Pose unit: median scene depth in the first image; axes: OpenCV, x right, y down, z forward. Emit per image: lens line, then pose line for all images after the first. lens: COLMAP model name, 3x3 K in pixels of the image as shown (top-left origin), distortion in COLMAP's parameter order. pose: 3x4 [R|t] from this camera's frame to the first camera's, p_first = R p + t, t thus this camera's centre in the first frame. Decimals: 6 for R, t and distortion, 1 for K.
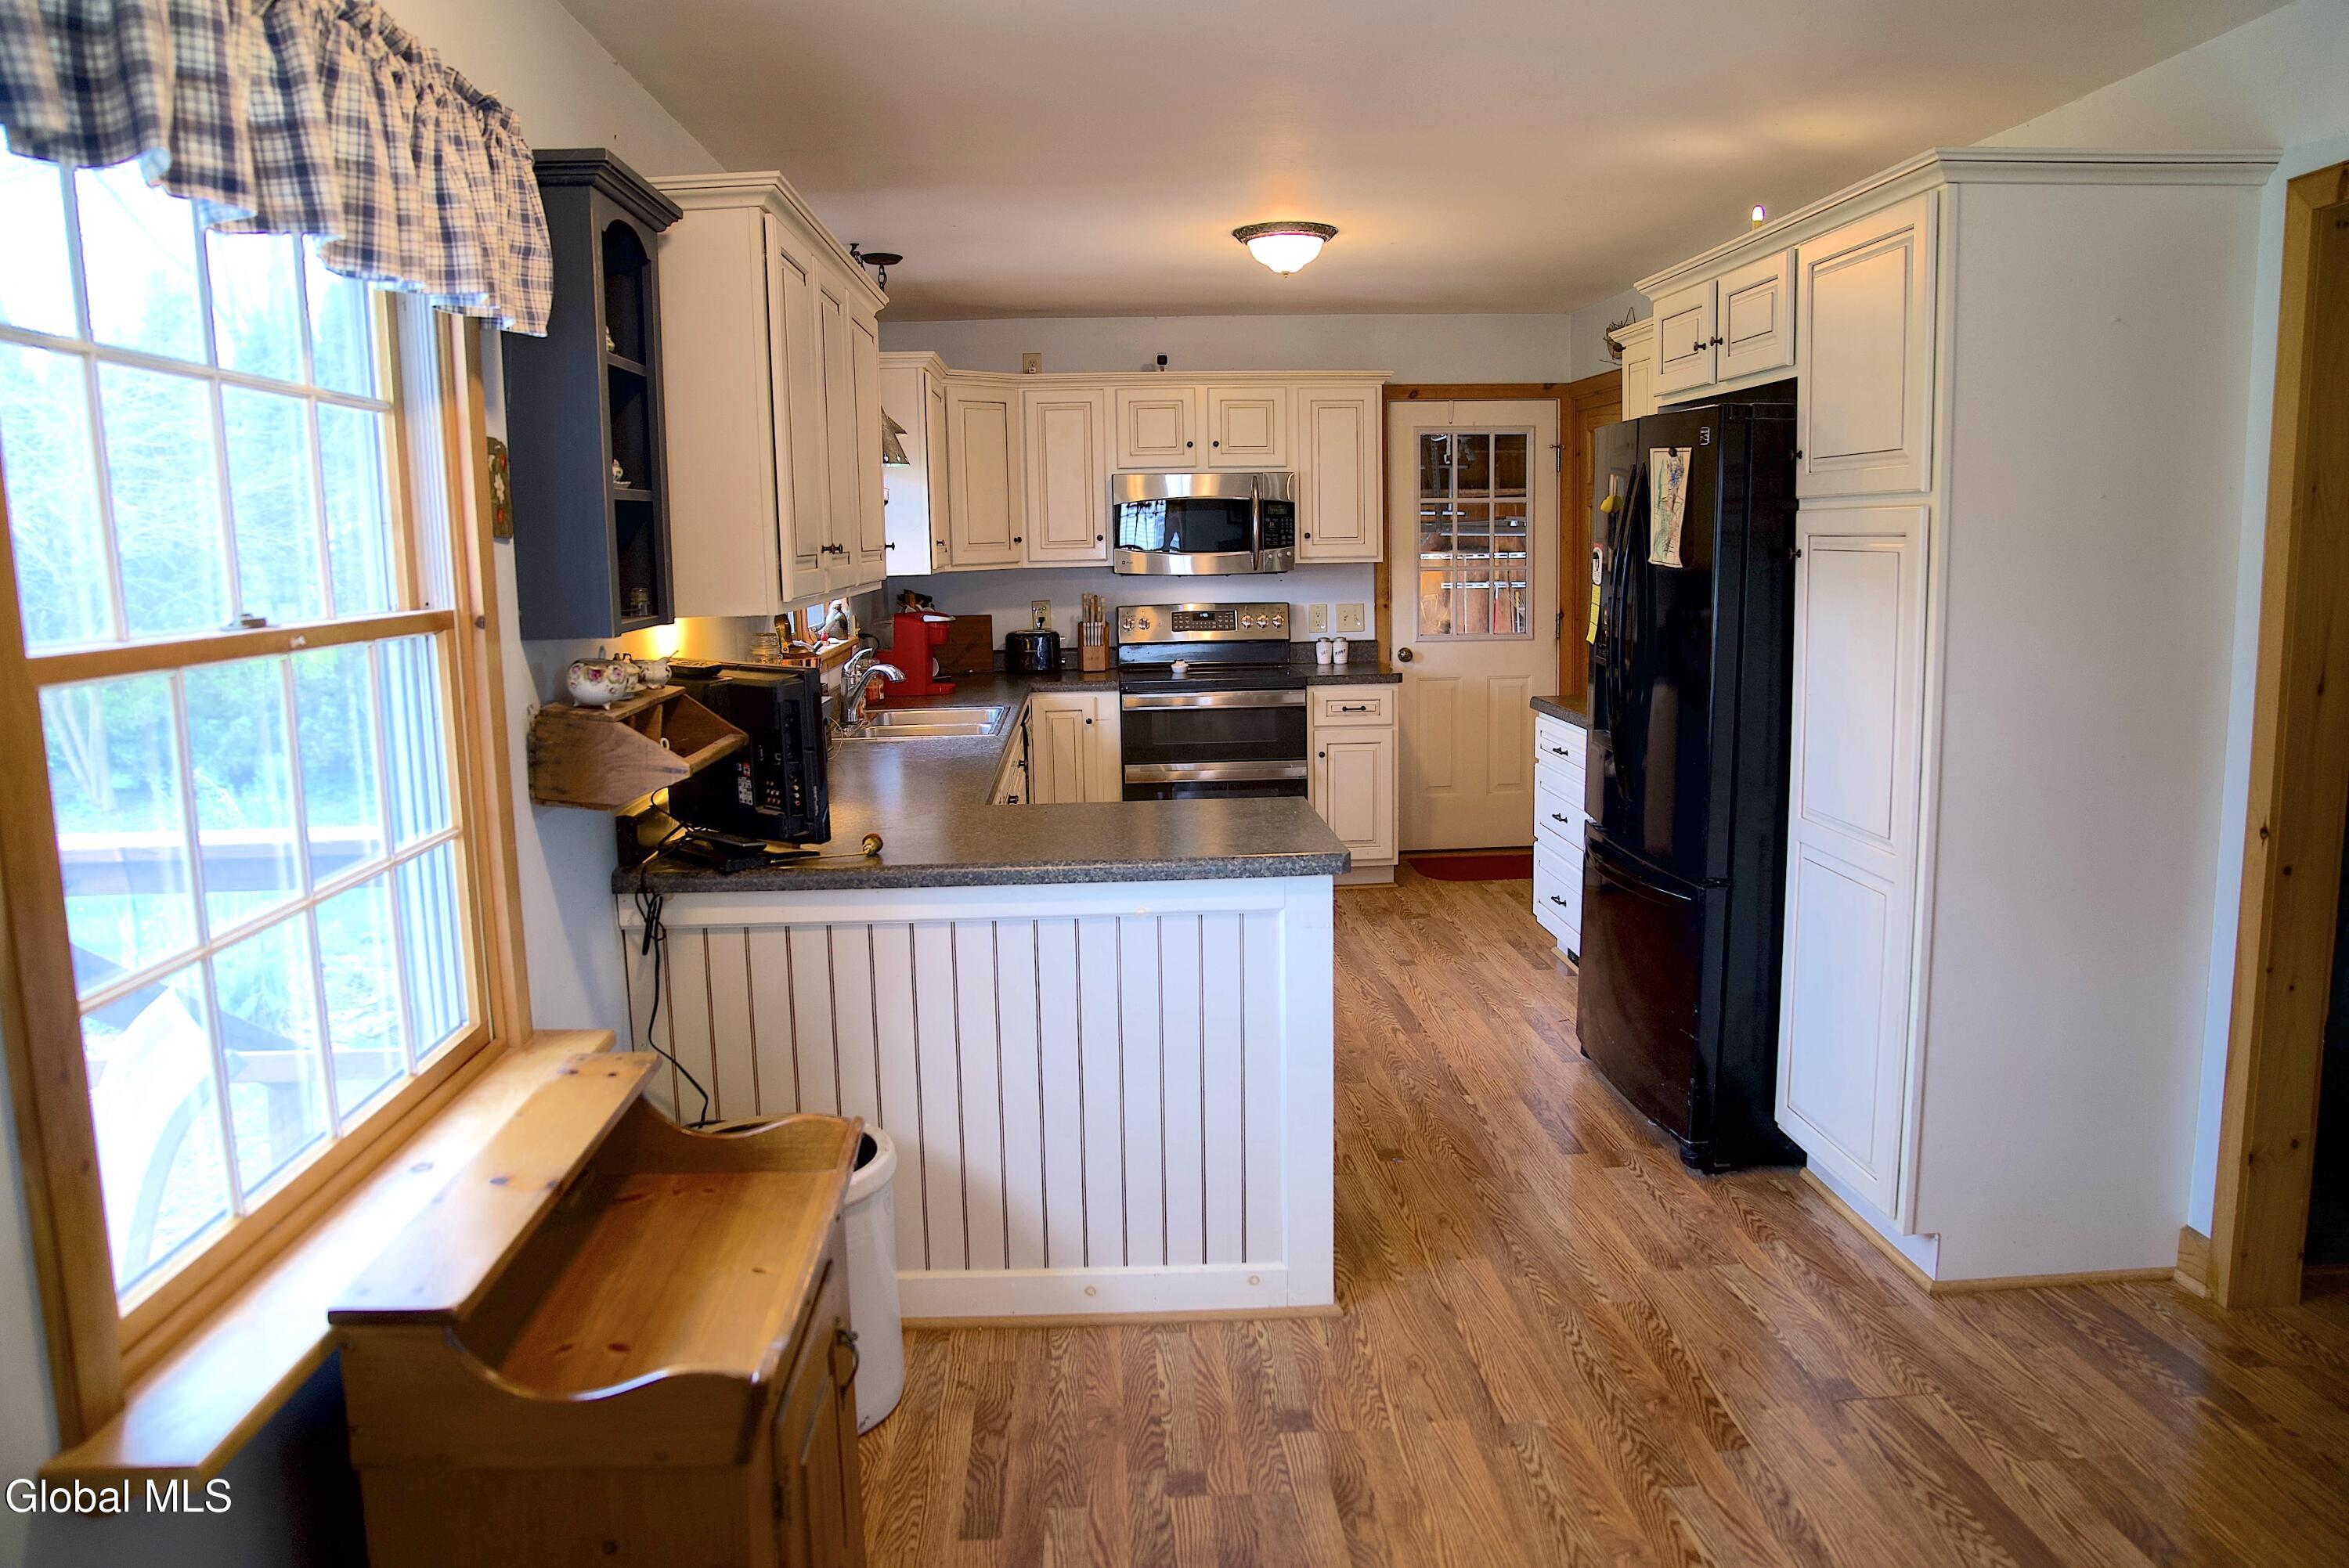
lens RADIAL K [[1663.0, 0, 1174.5], [0, 1663.0, 784.0], [0, 0, 1]] dist [-0.111281, 0.089313]
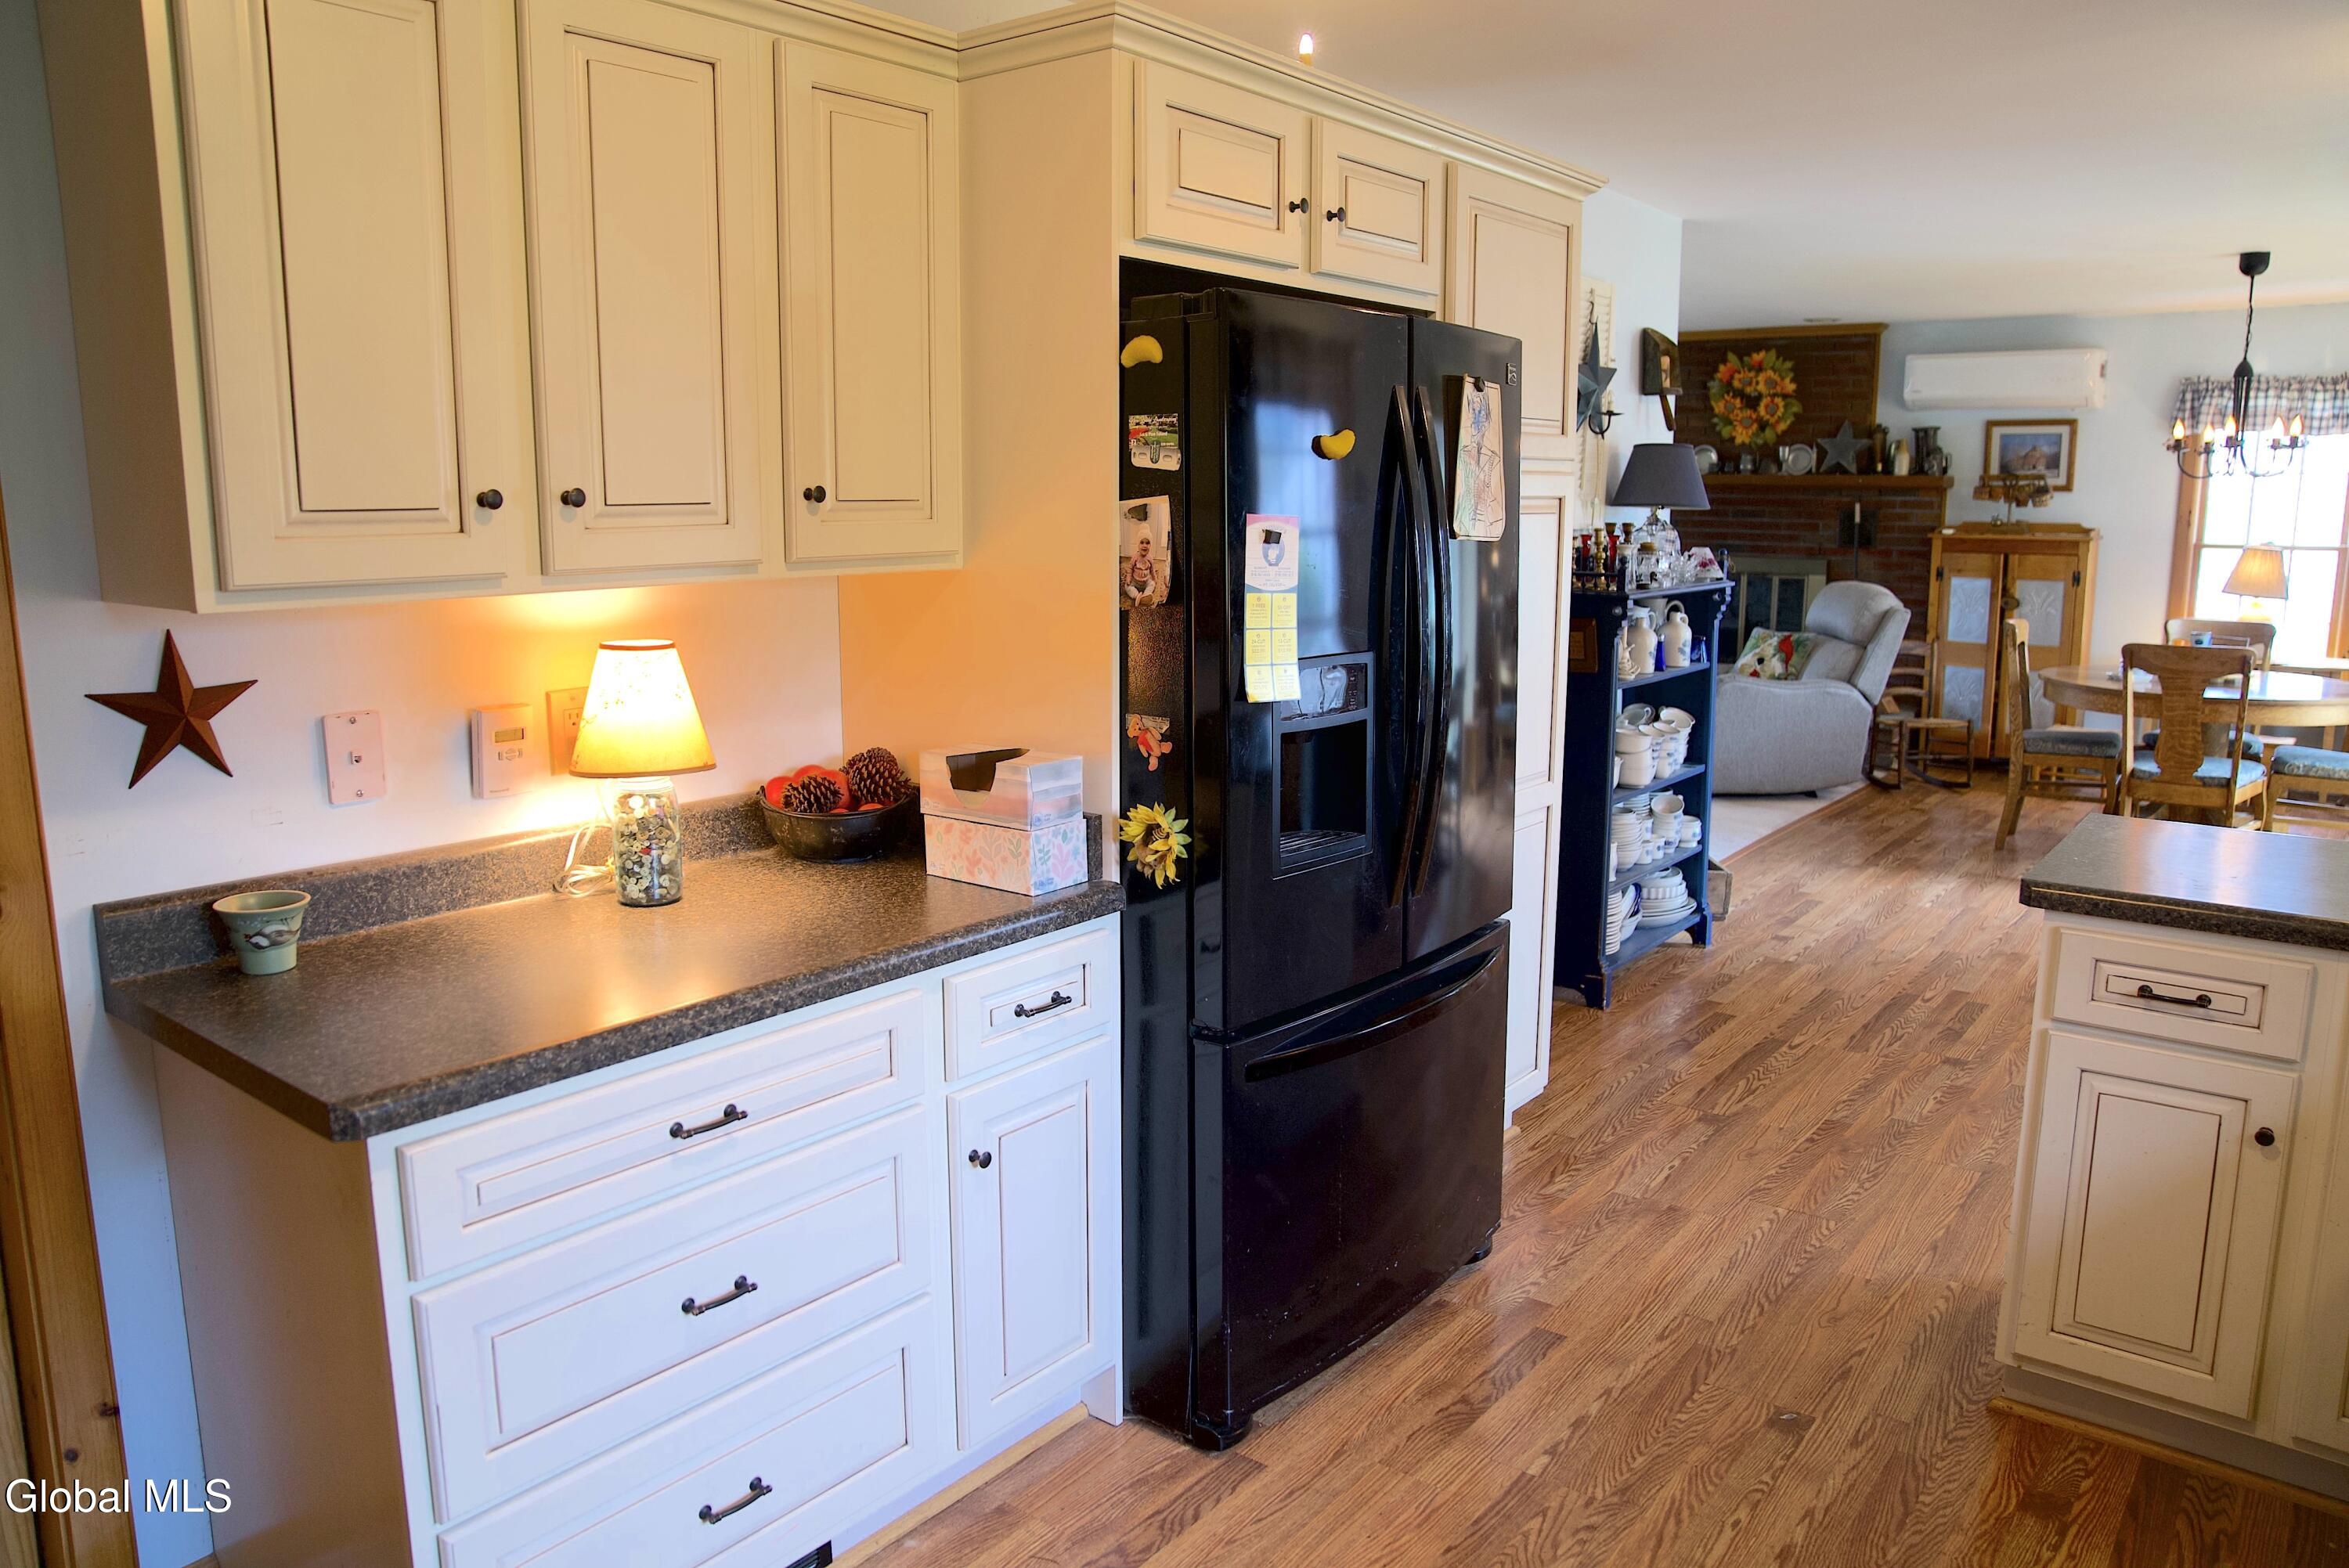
lens RADIAL K [[1663.0, 0, 1174.5], [0, 1663.0, 784.0], [0, 0, 1]] dist [-0.111281, 0.089313]
pose [[-0.758416, -0.097204, 0.644481, -0.106030], [0.109699, 0.955673, 0.273233, -0.307641], [-0.642473, 0.277923, -0.714134, 2.056775]]
